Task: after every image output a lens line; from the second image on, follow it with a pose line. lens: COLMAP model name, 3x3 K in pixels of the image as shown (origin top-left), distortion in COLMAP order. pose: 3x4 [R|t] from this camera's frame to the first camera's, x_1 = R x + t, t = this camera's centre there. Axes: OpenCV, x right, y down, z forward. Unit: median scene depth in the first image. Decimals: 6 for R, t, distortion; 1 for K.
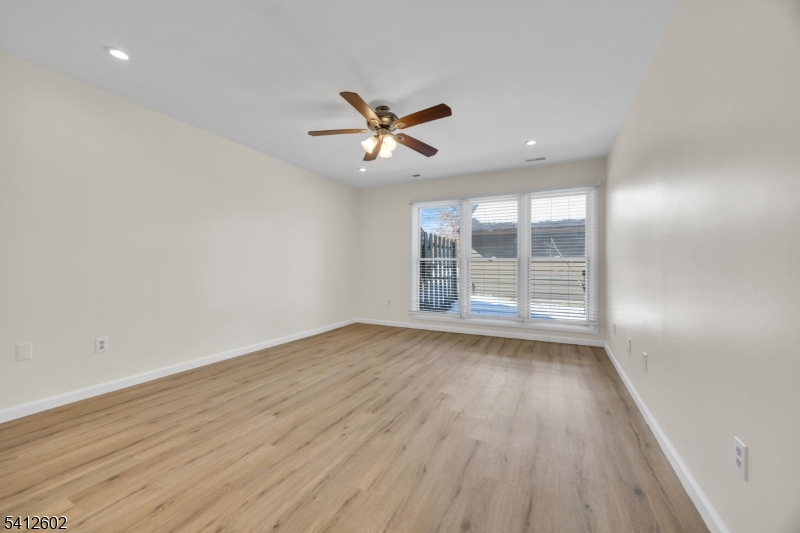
lens RADIAL K [[306.3, 0, 396.7], [0, 306.3, 267.9], [0, 0, 1]] dist [-0.000024, 0.000398]
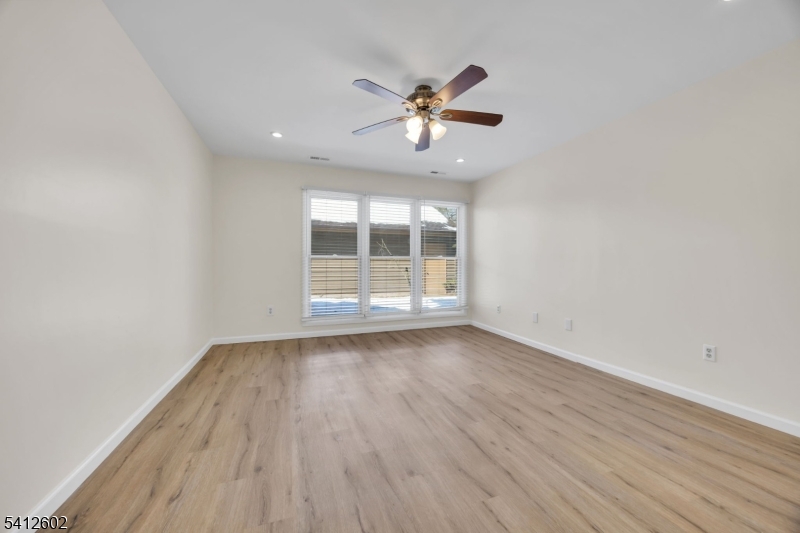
lens RADIAL K [[306.3, 0, 423.0], [0, 306.3, 266.8], [0, 0, 1]] dist [-0.000024, 0.000398]
pose [[0.674468, -0.006994, 0.738271, -0.388751], [0.003786, 0.999975, 0.006015, -0.002328], [-0.738294, -0.001262, 0.674478, 0.217643]]
